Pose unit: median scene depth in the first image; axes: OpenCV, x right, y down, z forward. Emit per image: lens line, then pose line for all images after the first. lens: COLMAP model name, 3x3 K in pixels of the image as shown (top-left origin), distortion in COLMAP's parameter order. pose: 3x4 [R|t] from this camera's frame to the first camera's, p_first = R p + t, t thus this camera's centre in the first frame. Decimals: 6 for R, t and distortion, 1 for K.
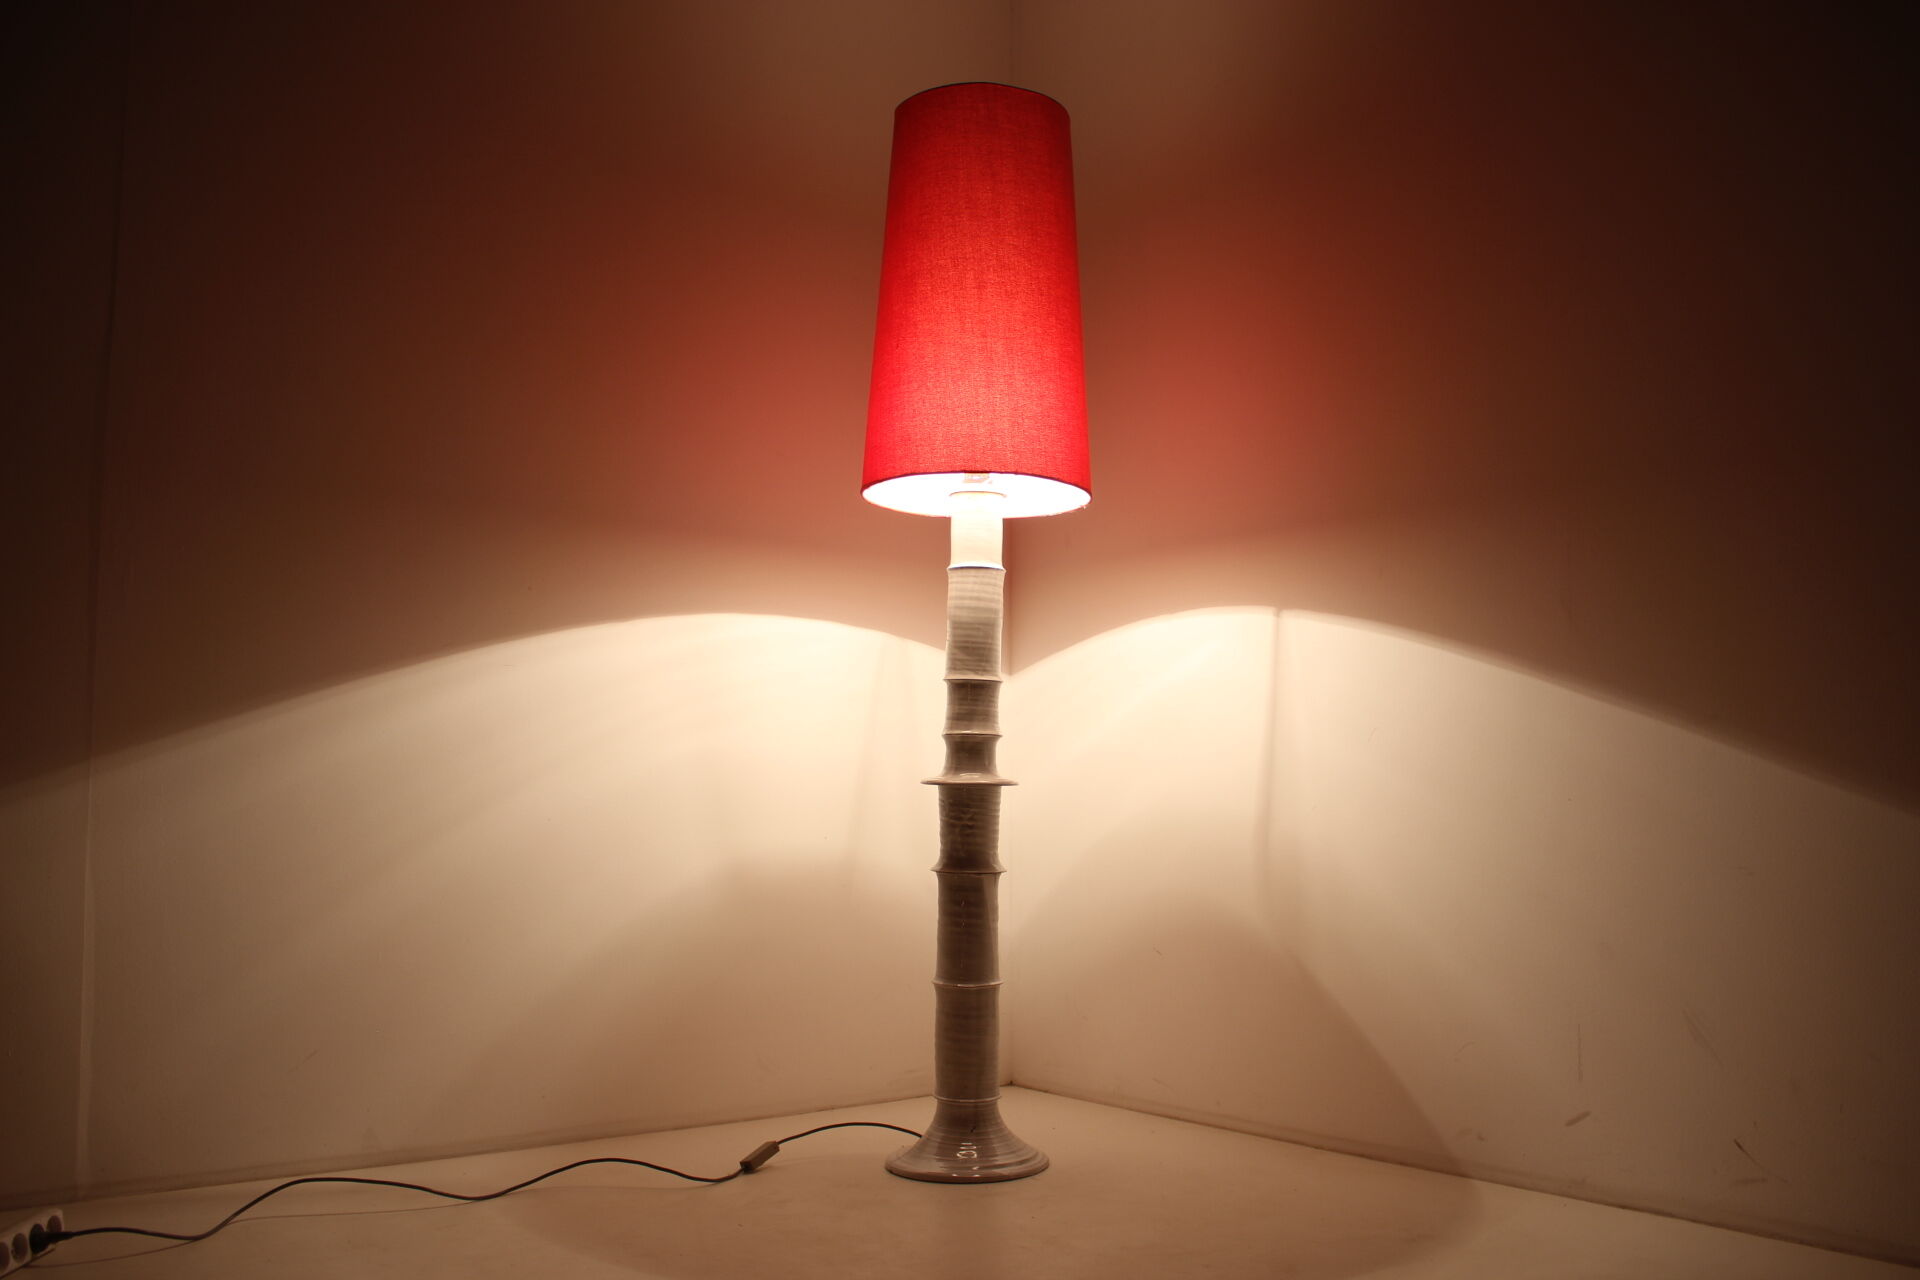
lens RADIAL K [[1622.8, 0, 957.1], [0, 1622.8, 639.5], [0, 0, 1]] dist [-0.060434, 0.028011]
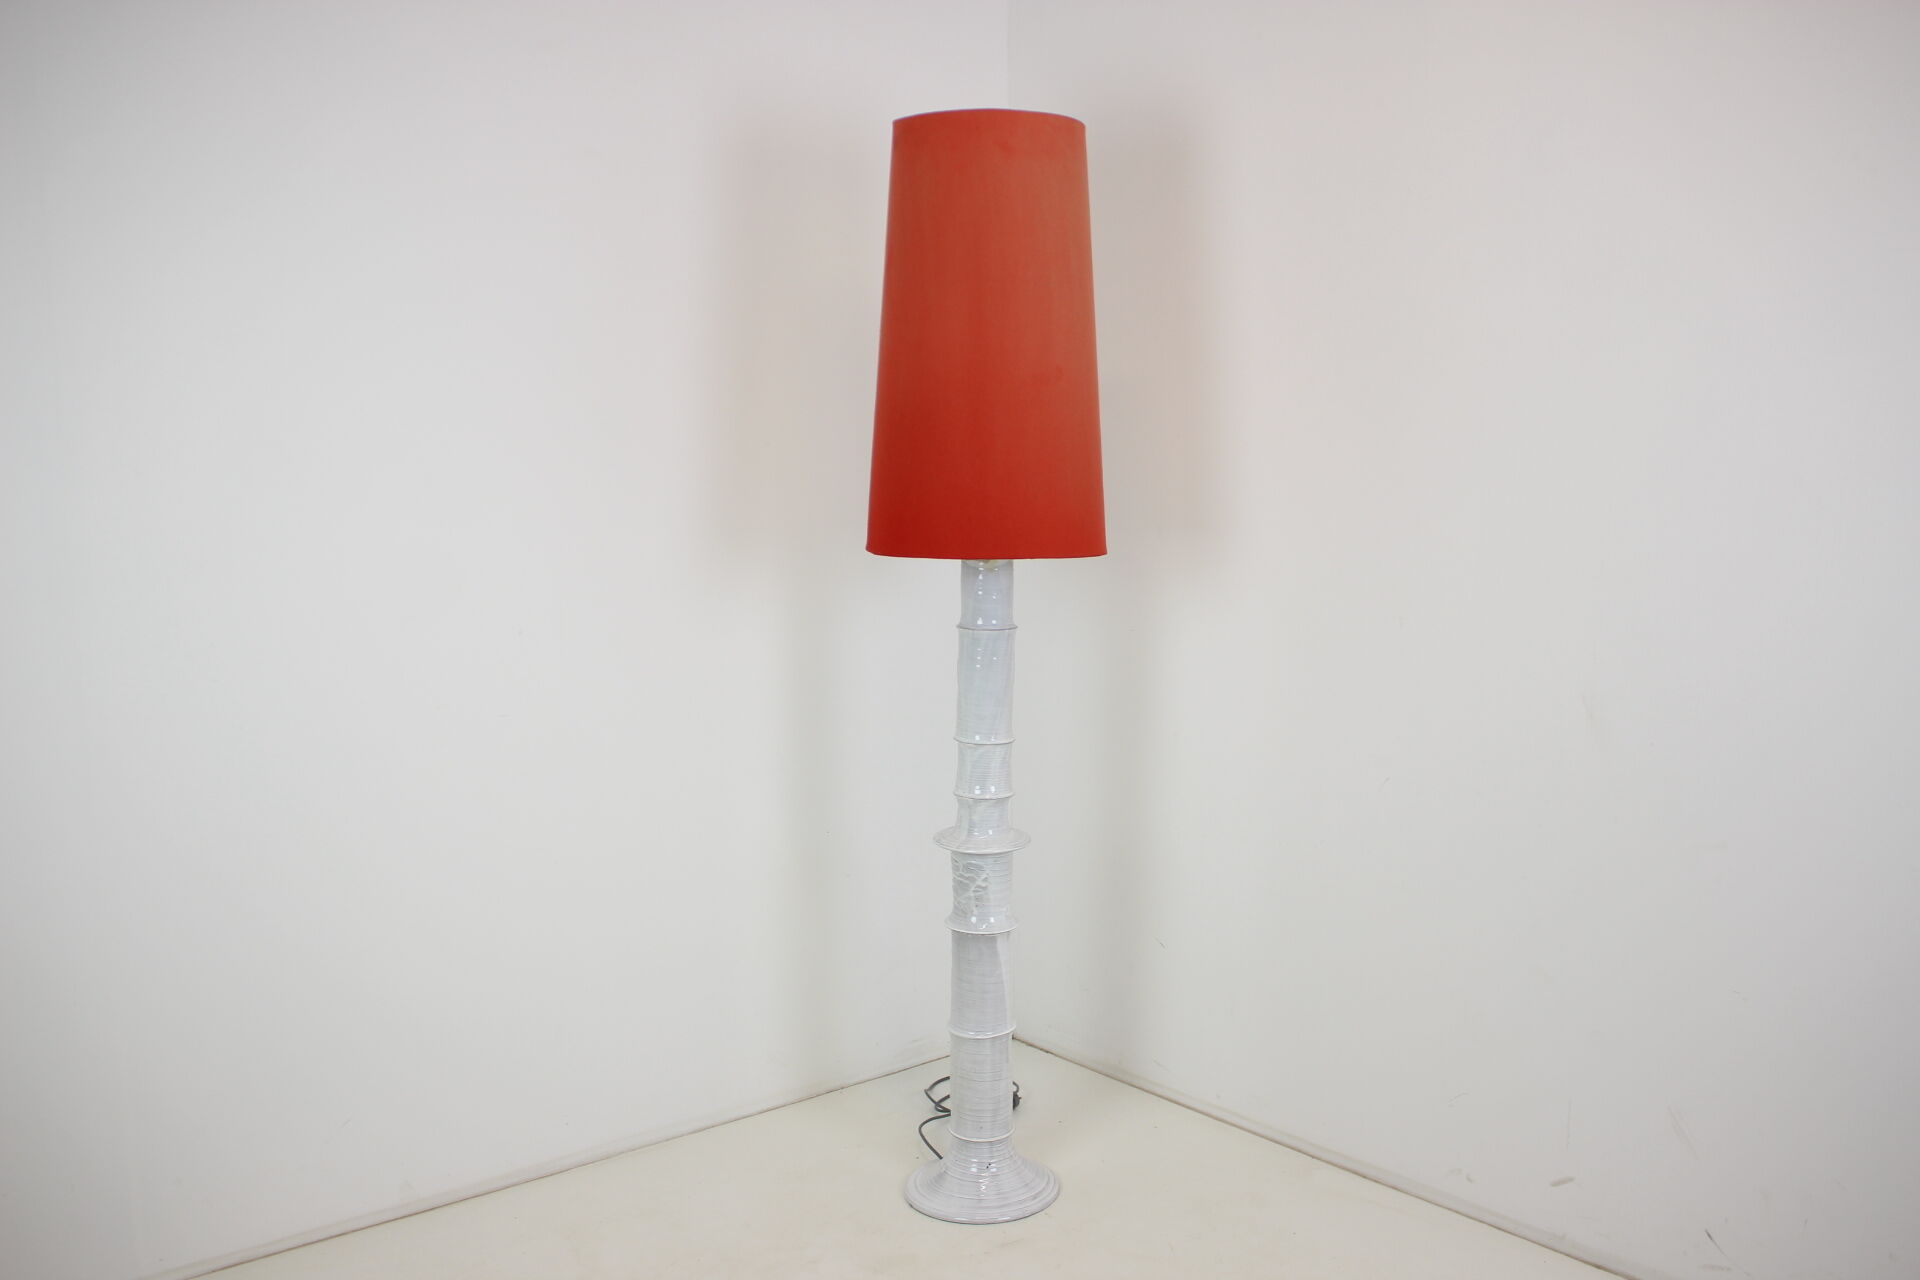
lens RADIAL K [[1772.1, 0, 960.0], [0, 1772.1, 649.9], [0, 0, 1]] dist [-0.041104, 0.000000]
pose [[0.999422, -0.014767, 0.030624, -0.043000], [0.007624, 0.975156, 0.221388, -0.306315], [-0.033132, -0.221026, 0.974705, -0.046577]]
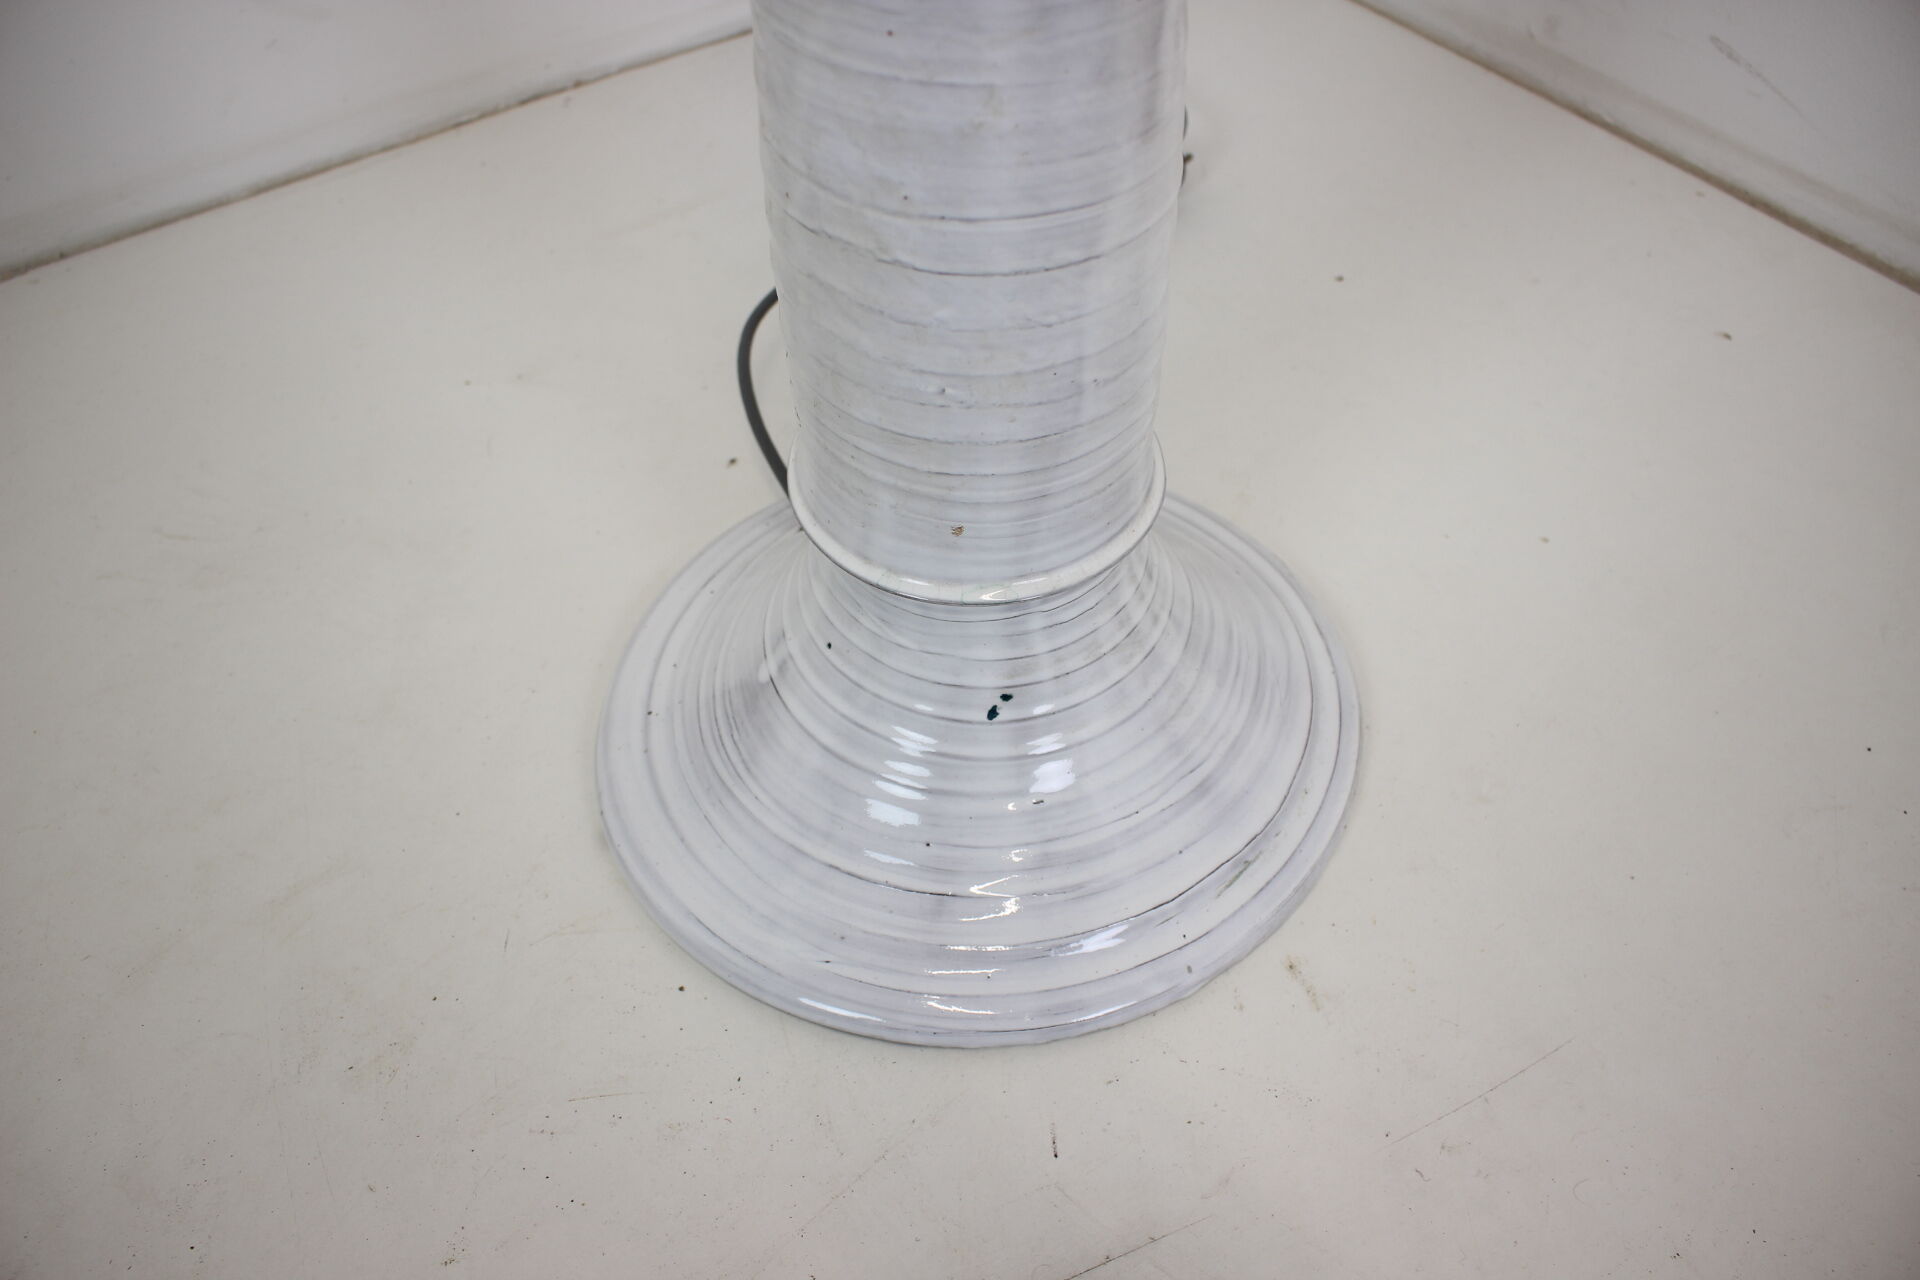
lens RADIAL K [[1622.8, 0, 968.2], [0, 1622.8, 651.3], [0, 0, 1]] dist [-0.060434, 0.028011]
pose [[0.998766, 0.023071, -0.043984, 0.016001], [0.019299, 0.635729, 0.771671, 0.171471], [0.045765, -0.771568, 0.634499, 0.981463]]
